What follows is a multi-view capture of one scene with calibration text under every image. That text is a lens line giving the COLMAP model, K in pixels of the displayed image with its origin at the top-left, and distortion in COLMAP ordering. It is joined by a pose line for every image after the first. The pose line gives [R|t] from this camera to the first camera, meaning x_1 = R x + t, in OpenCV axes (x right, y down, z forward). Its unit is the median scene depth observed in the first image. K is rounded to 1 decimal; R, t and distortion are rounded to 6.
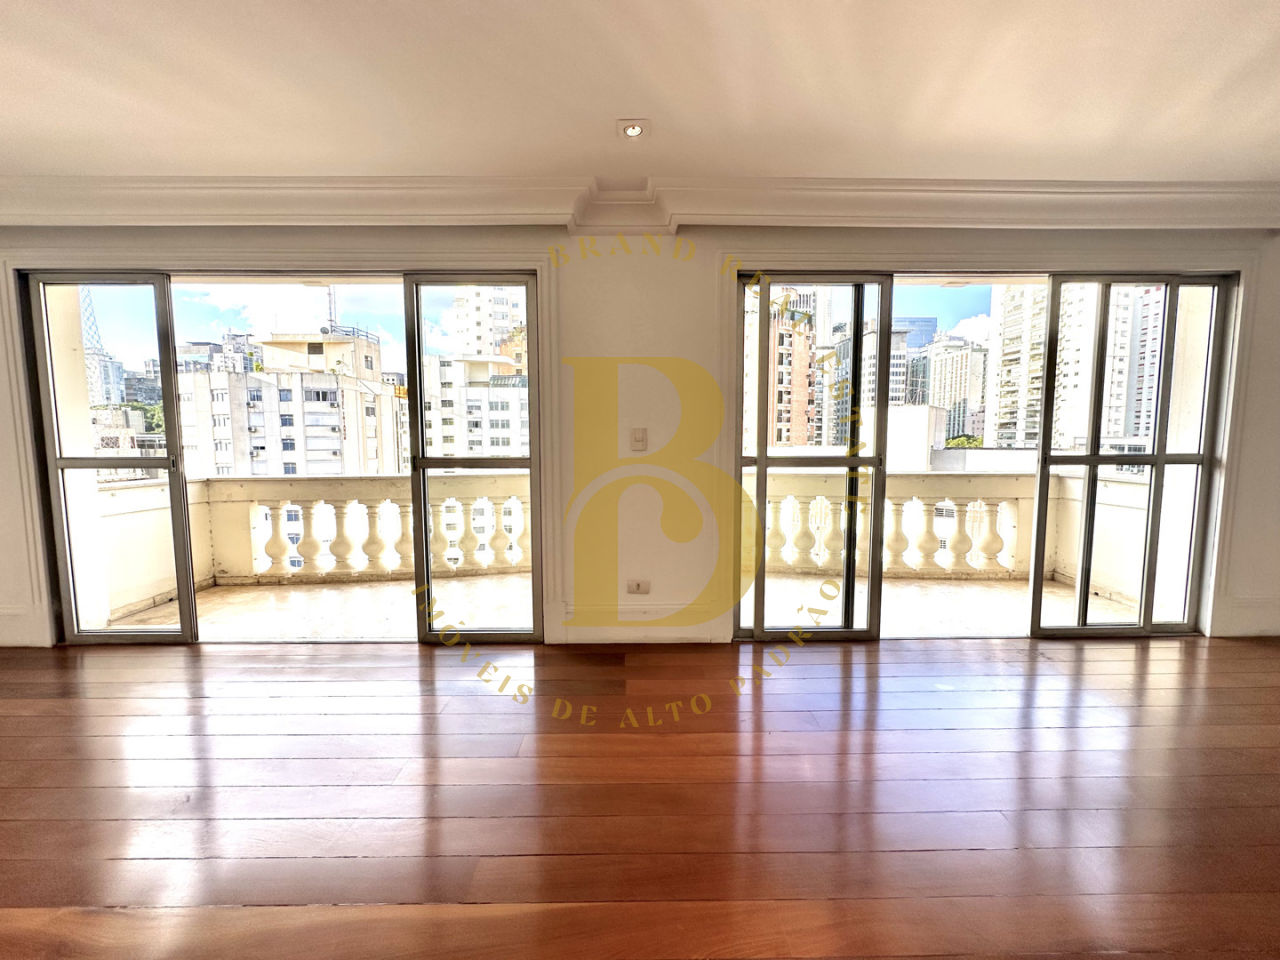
lens RADIAL K [[508.3, 0, 639.2], [0, 508.3, 477.4], [0, 0, 1]] dist [-0.000962, -0.000693]
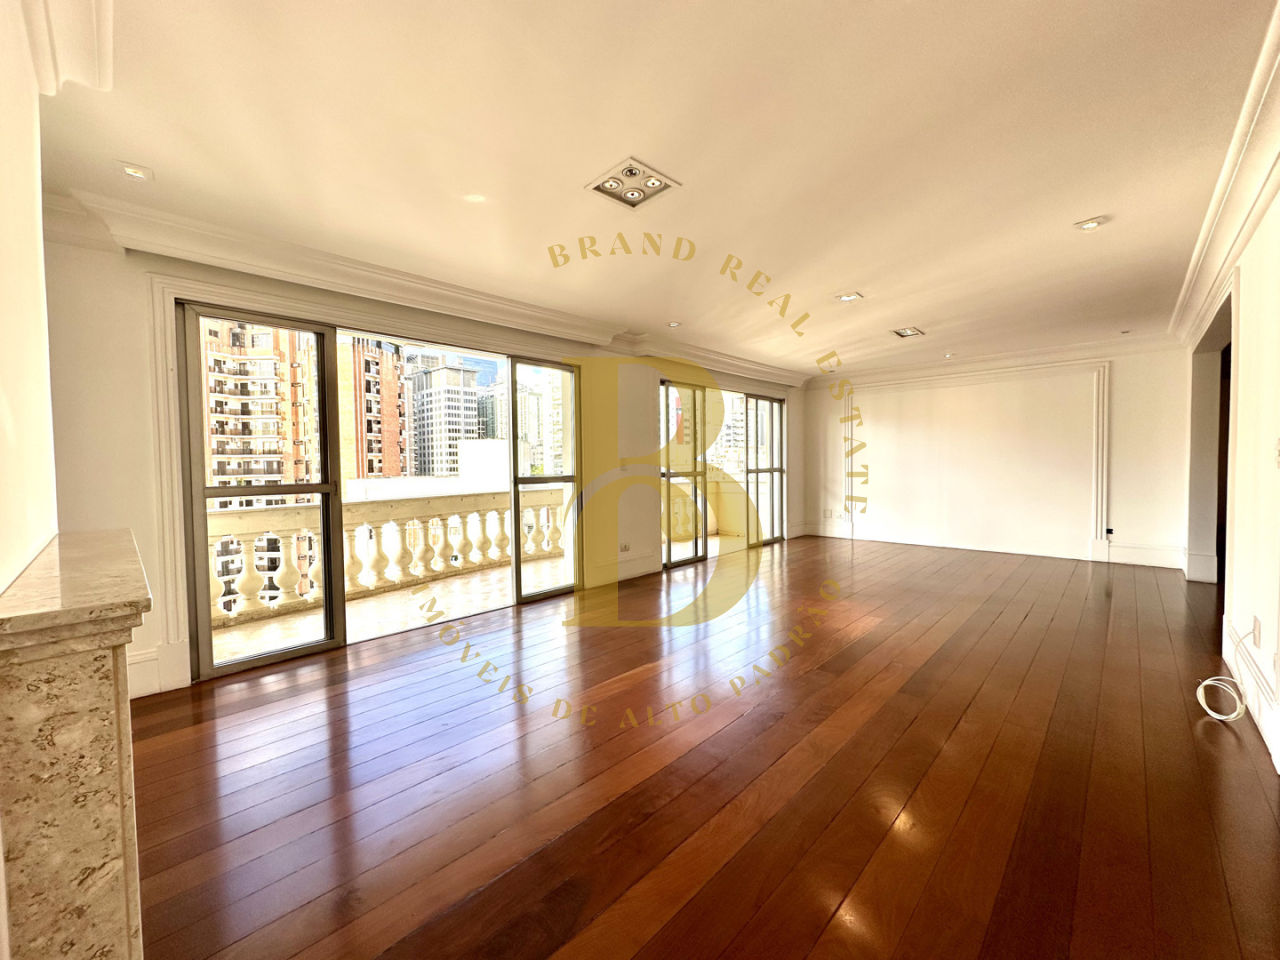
lens RADIAL K [[508.3, 0, 637.3], [0, 508.3, 475.4], [0, 0, 1]] dist [-0.000962, -0.000693]
pose [[0.706968, -0.024031, 0.706837, -1.165285], [0.069517, 0.996944, -0.035636, 0.029895], [-0.703820, 0.074331, 0.706479, -0.279501]]
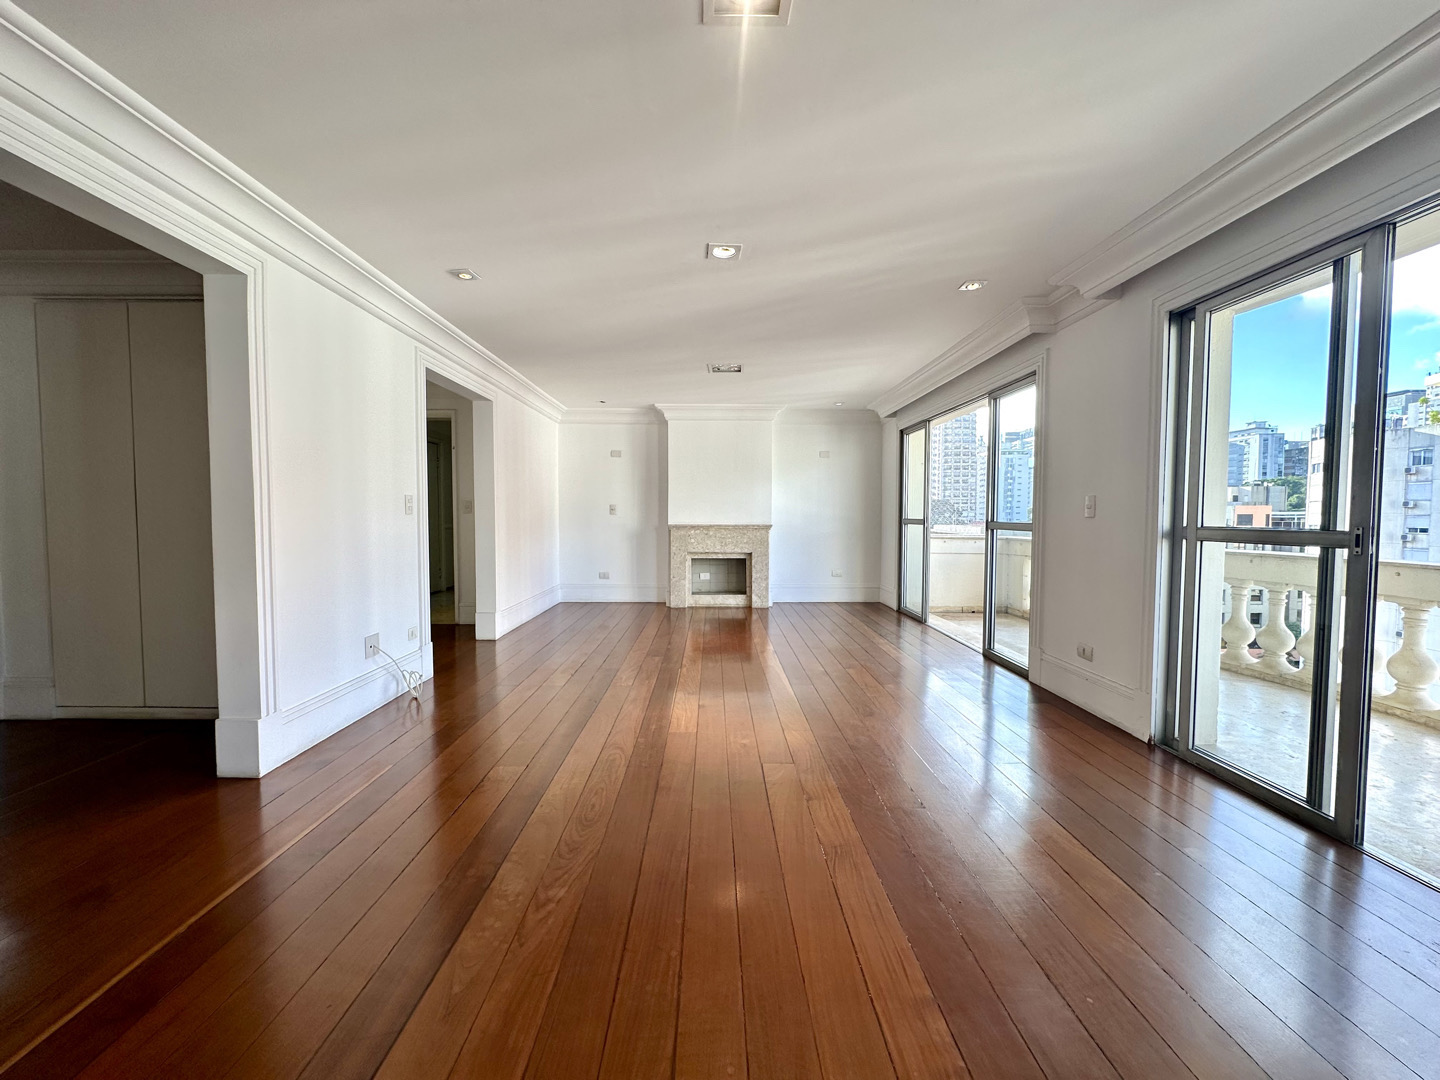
lens RADIAL K [[571.8, 0, 726.3], [0, 571.8, 537.5], [0, 0, 1]] dist [-0.000962, -0.000693]
pose [[0.009333, 0.043987, -0.998988, 1.082827], [-0.083630, 0.995566, 0.043055, -0.003216], [0.996453, 0.083144, 0.012970, 0.247318]]
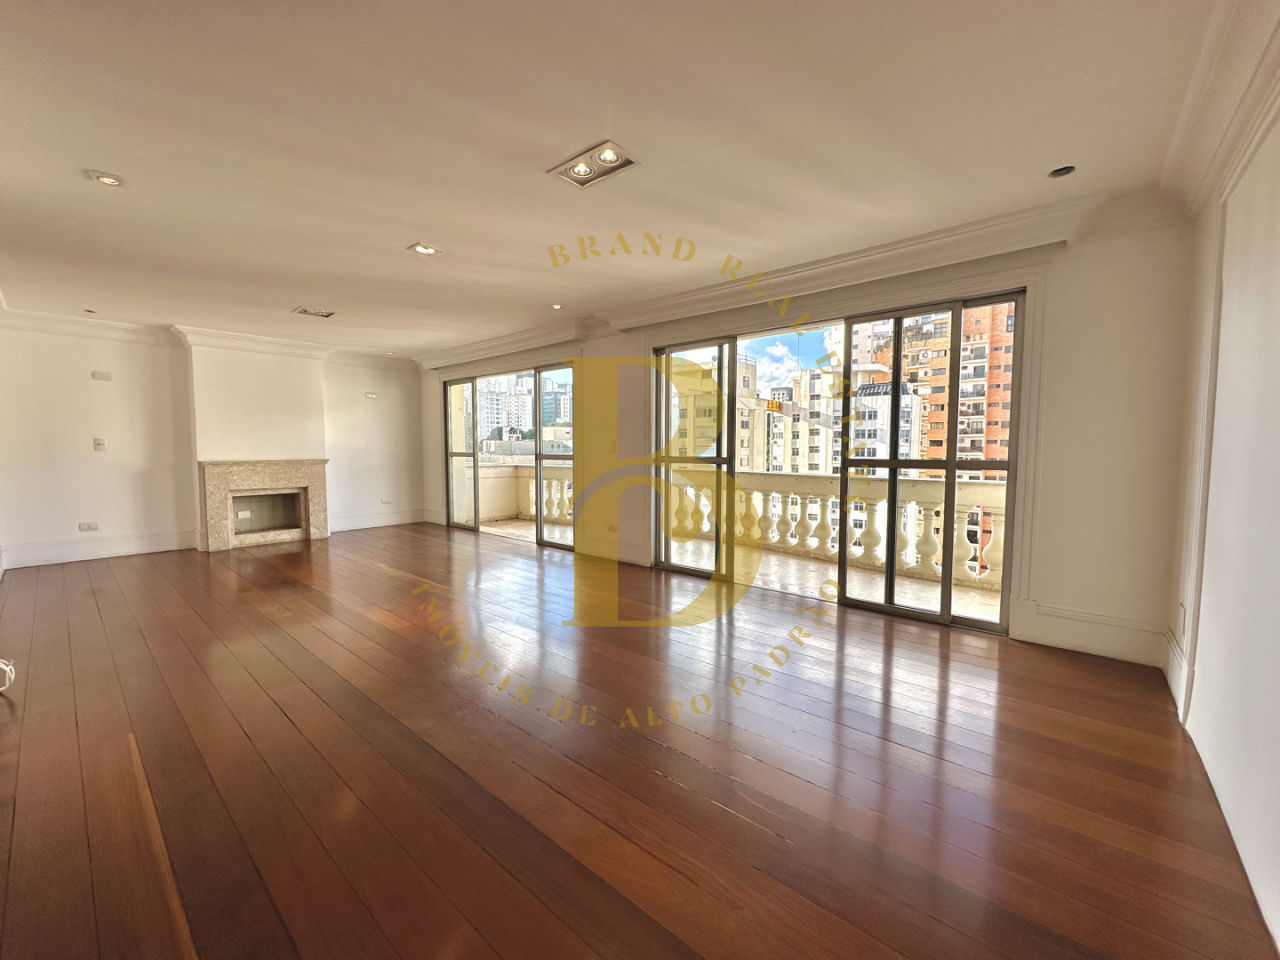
lens RADIAL K [[508.3, 0, 642.7], [0, 508.3, 478.5], [0, 0, 1]] dist [-0.000962, -0.000693]
pose [[0.753574, 0.045180, -0.655808, 1.207412], [-0.056959, 0.998371, 0.003330, 0.027400], [0.654890, 0.034845, 0.754920, -0.279287]]
